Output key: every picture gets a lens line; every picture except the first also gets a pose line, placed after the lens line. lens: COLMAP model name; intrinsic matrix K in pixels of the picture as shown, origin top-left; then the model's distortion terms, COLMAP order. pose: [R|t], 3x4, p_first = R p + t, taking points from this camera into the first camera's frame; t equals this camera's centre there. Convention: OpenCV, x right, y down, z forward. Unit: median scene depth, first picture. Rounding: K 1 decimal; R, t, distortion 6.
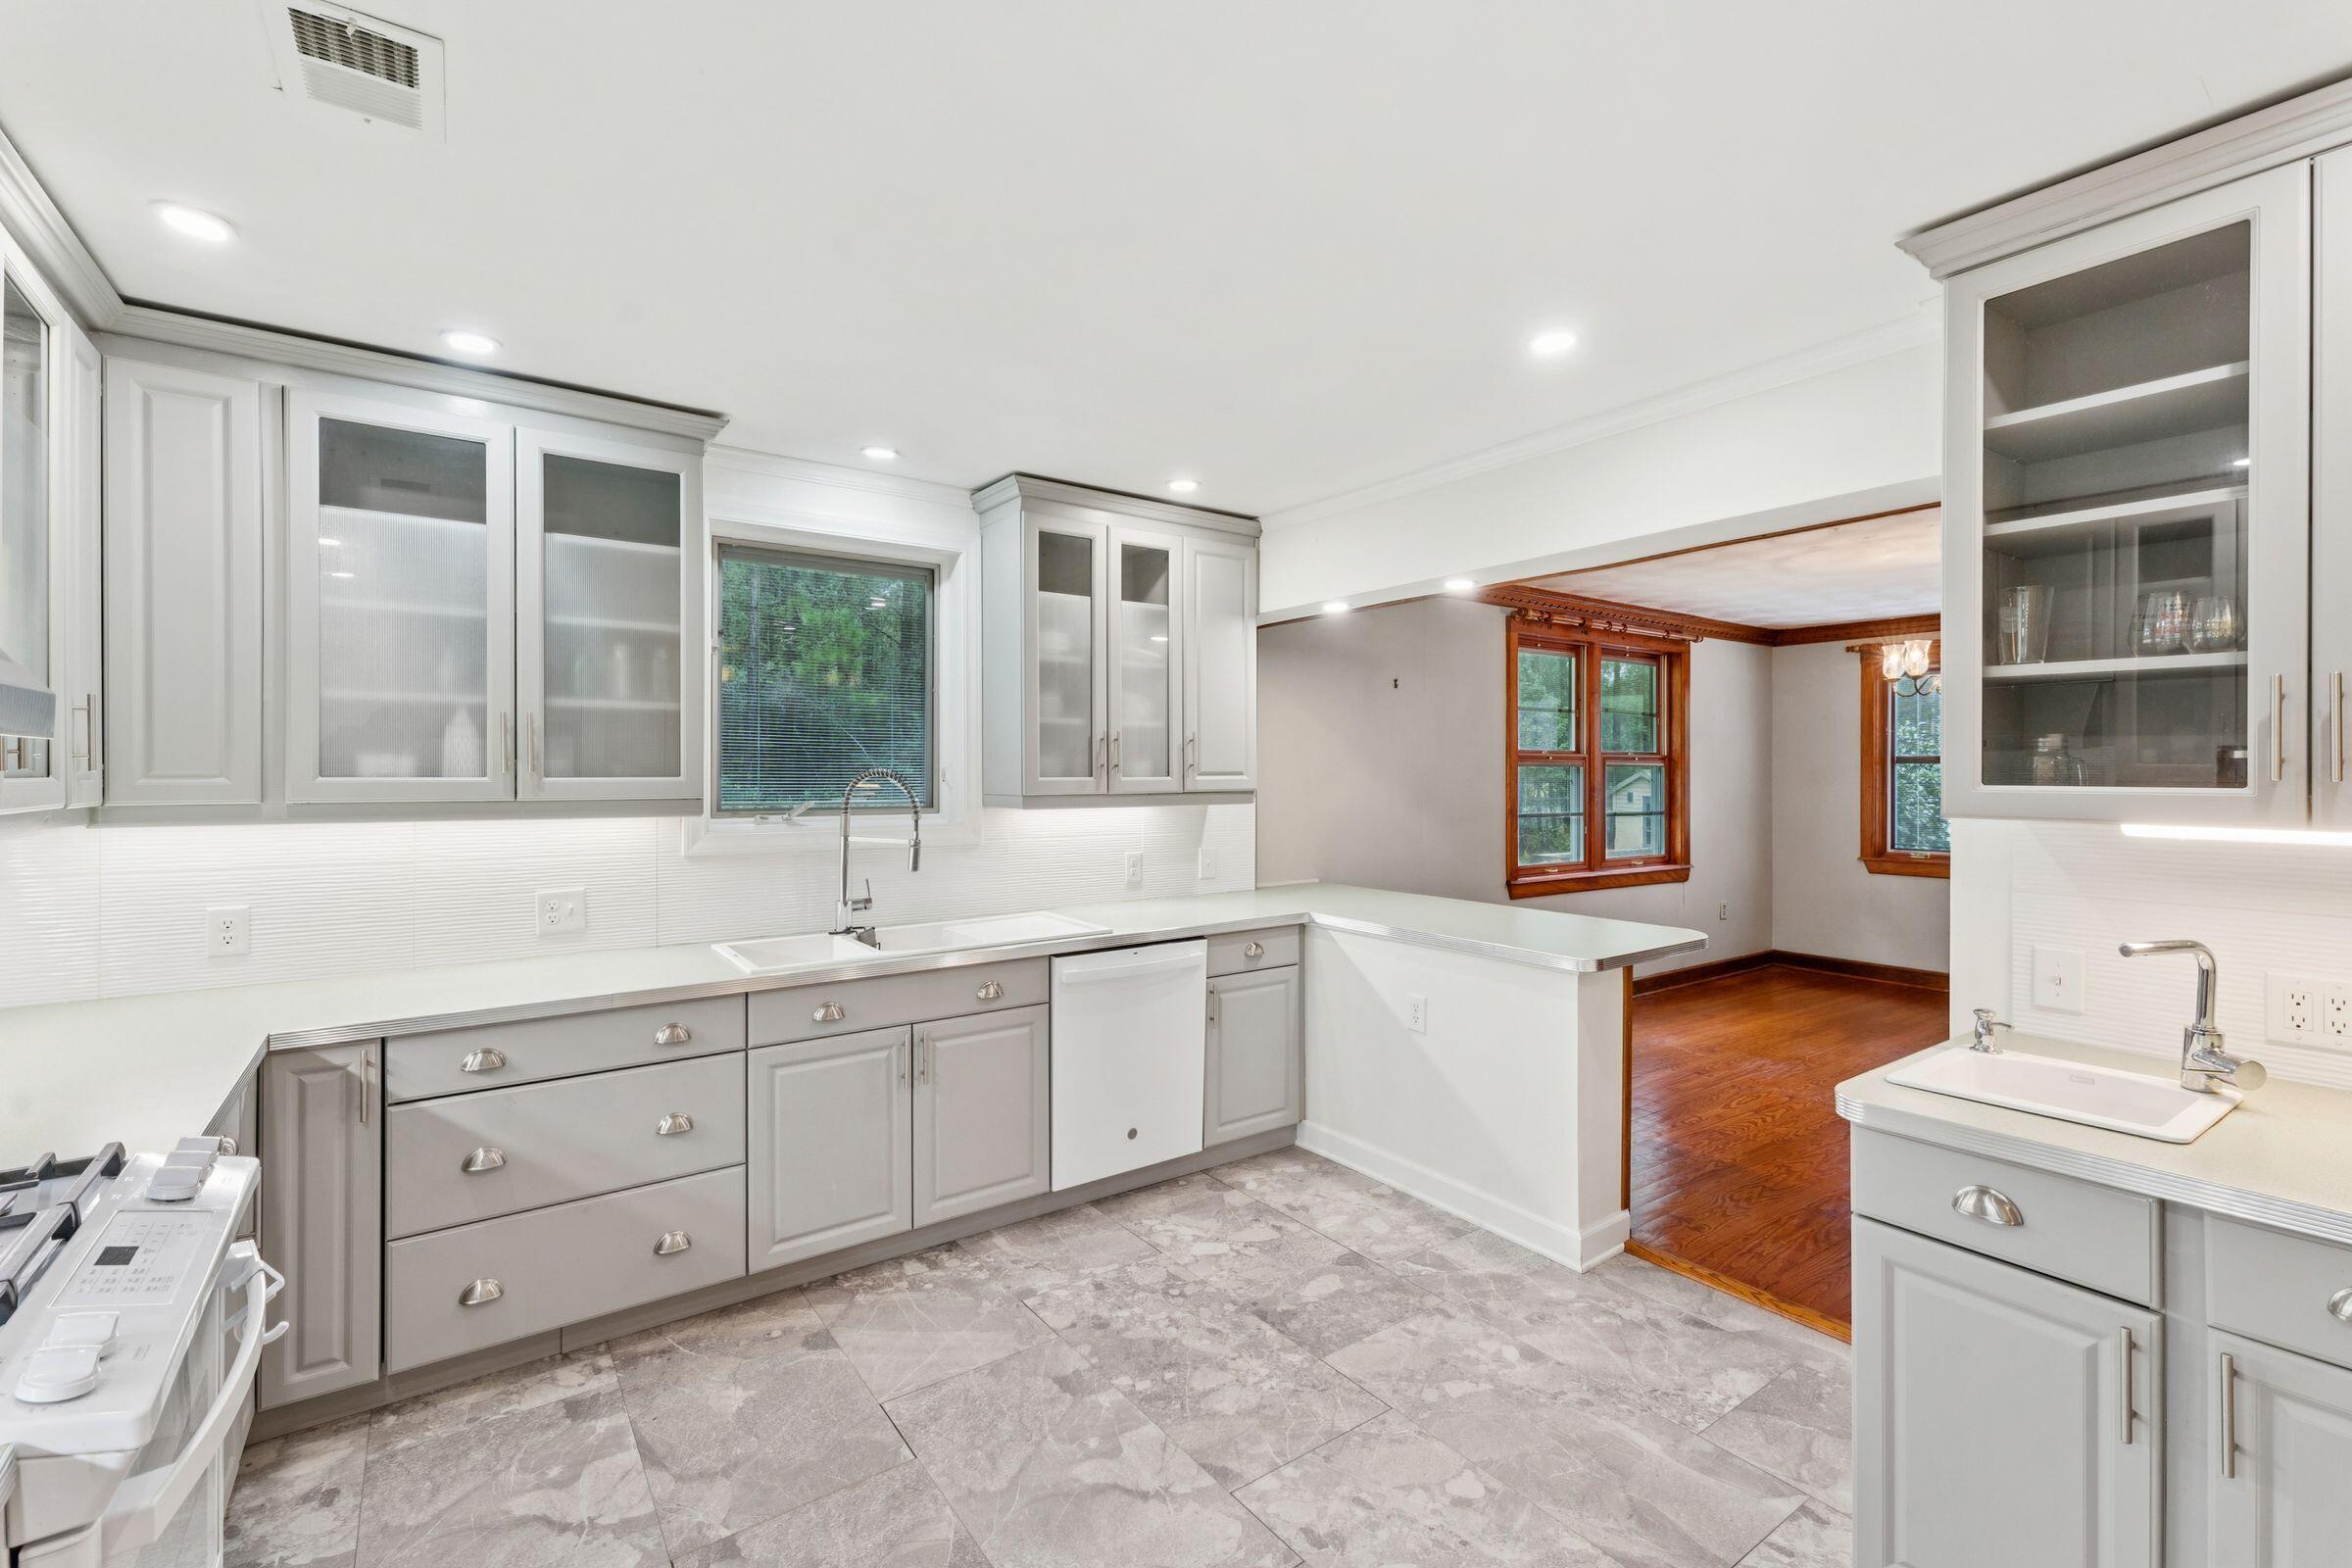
lens RADIAL K [[1020.0, 0, 1194.7], [0, 1020.0, 776.2], [0, 0, 1]] dist [0.004559, -0.000023]
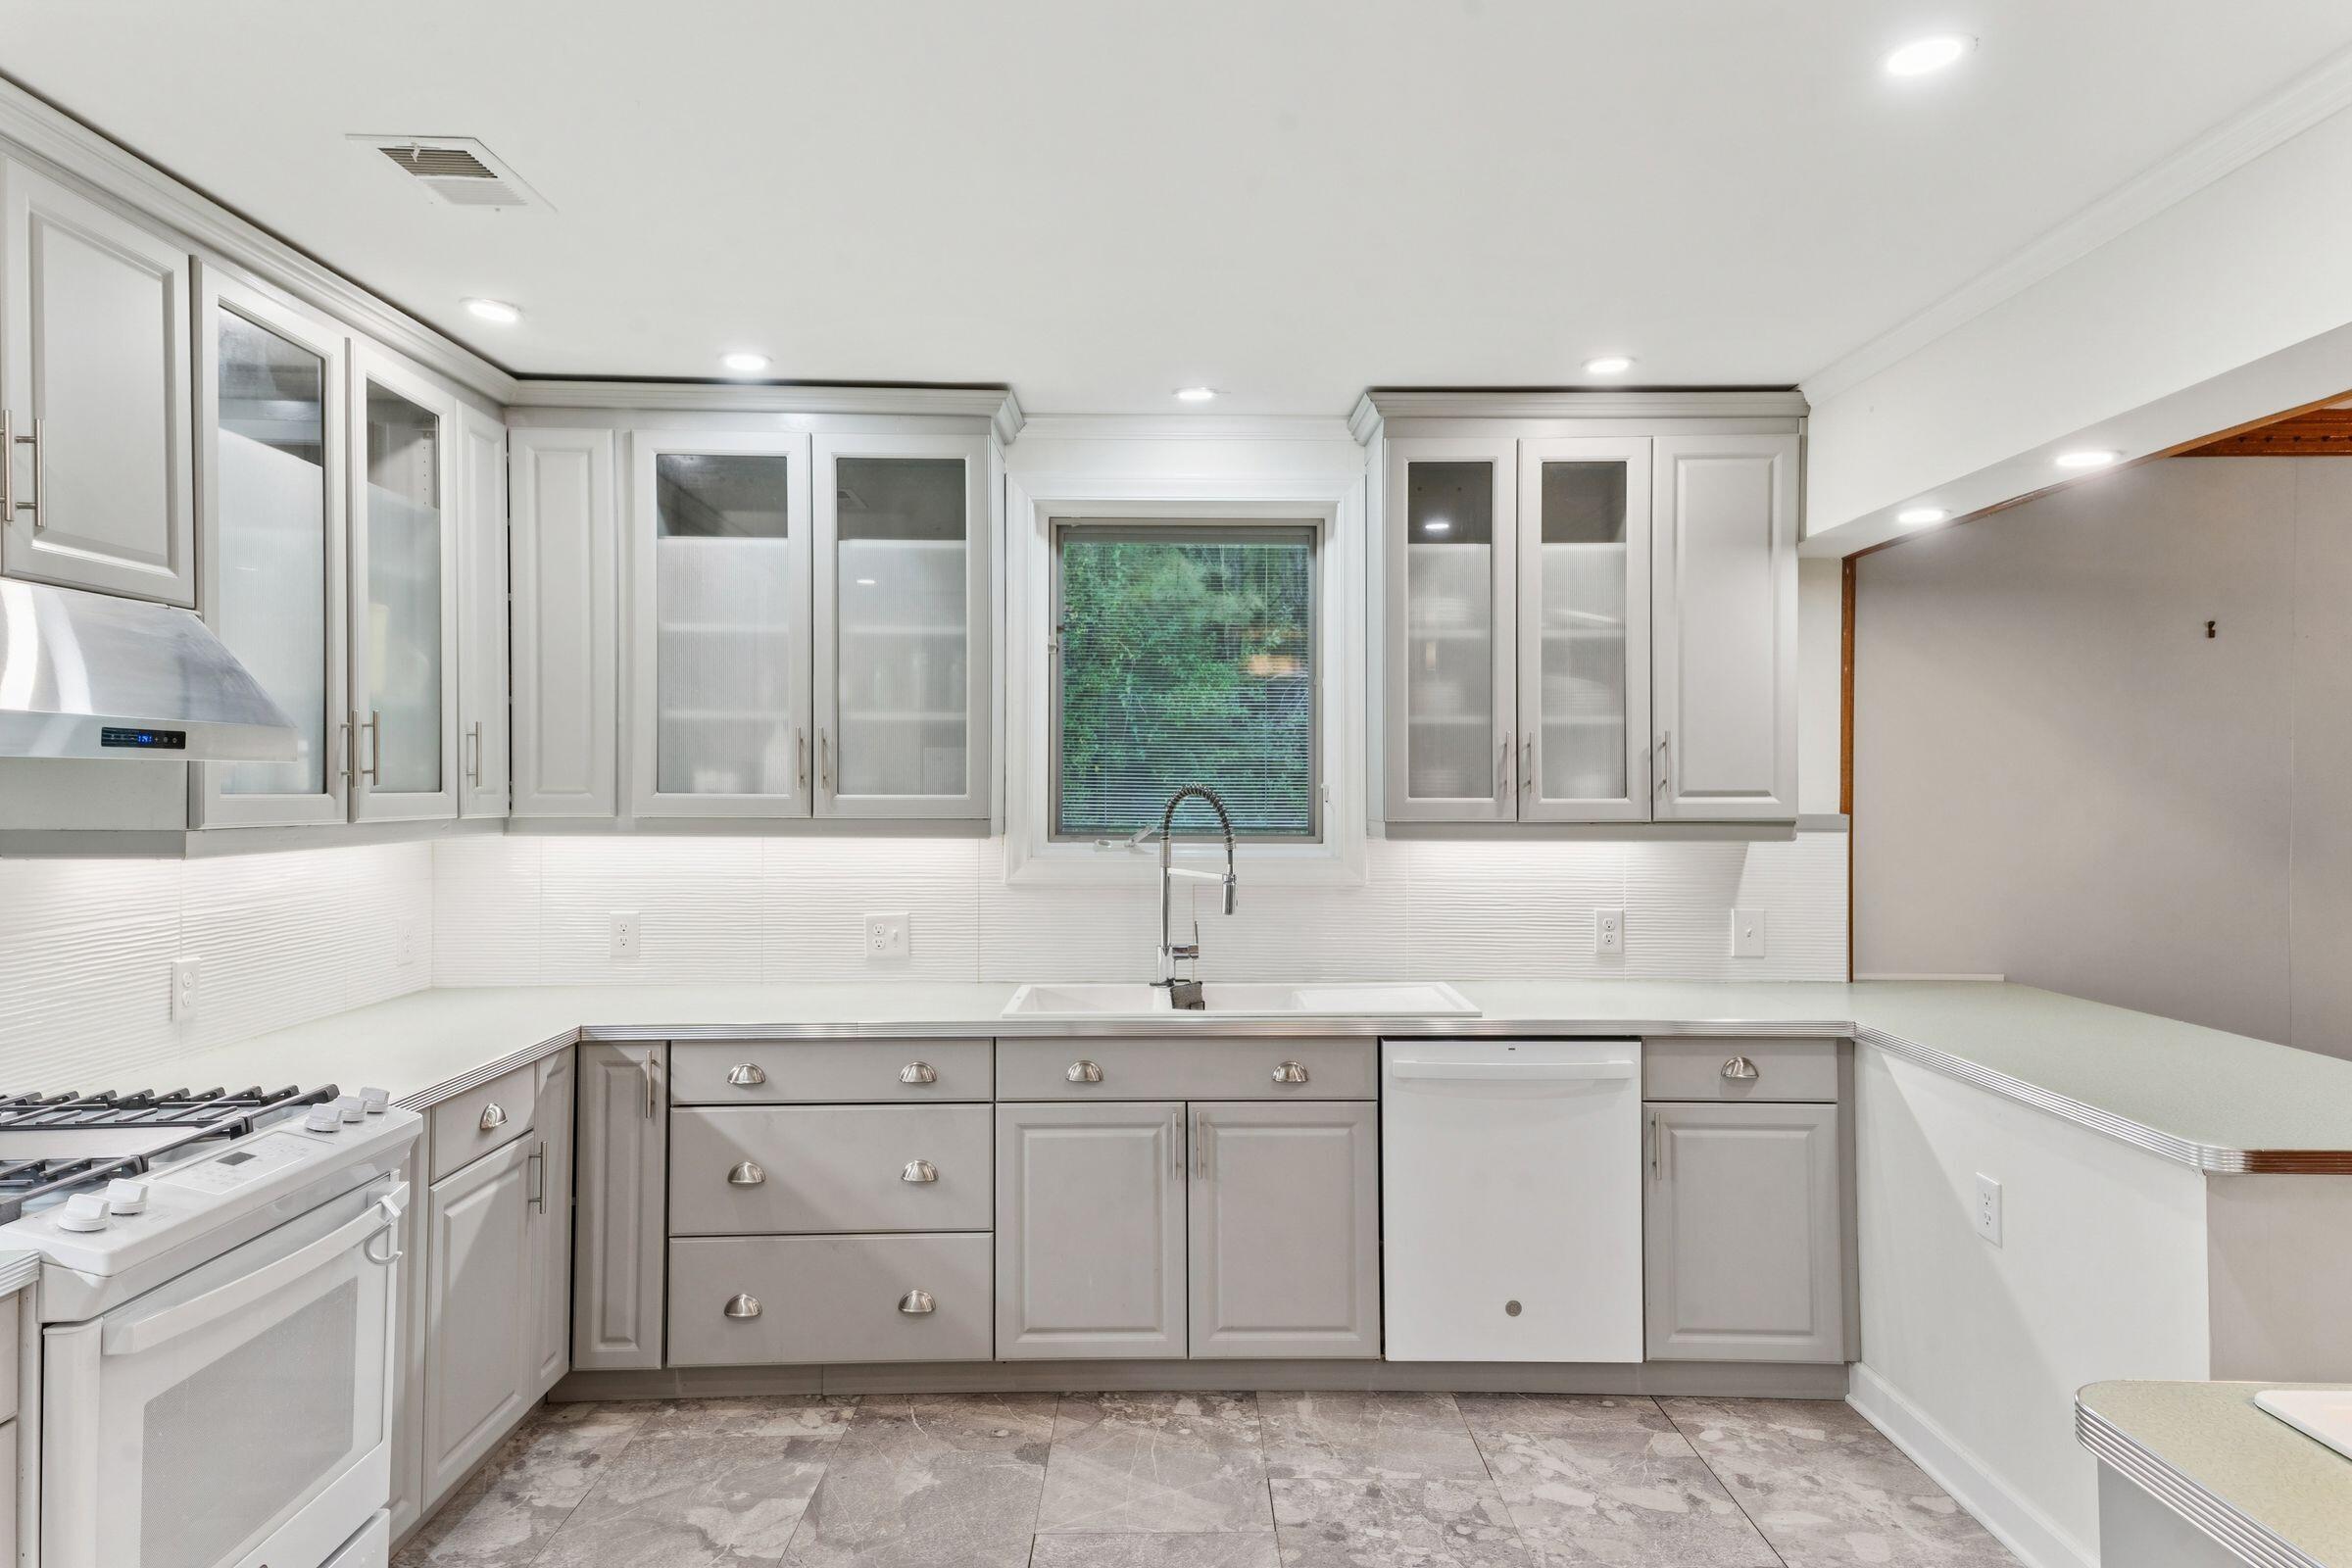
lens RADIAL K [[1487.4, 0, 1204.2], [0, 1487.4, 799.1], [0, 0, 1]] dist [0.076384, 0.003027]
pose [[0.816514, 0.006731, -0.577286, 0.416822], [-0.005276, 0.999977, 0.004197, -0.001897], [0.577301, -0.000382, 0.816531, 0.041912]]
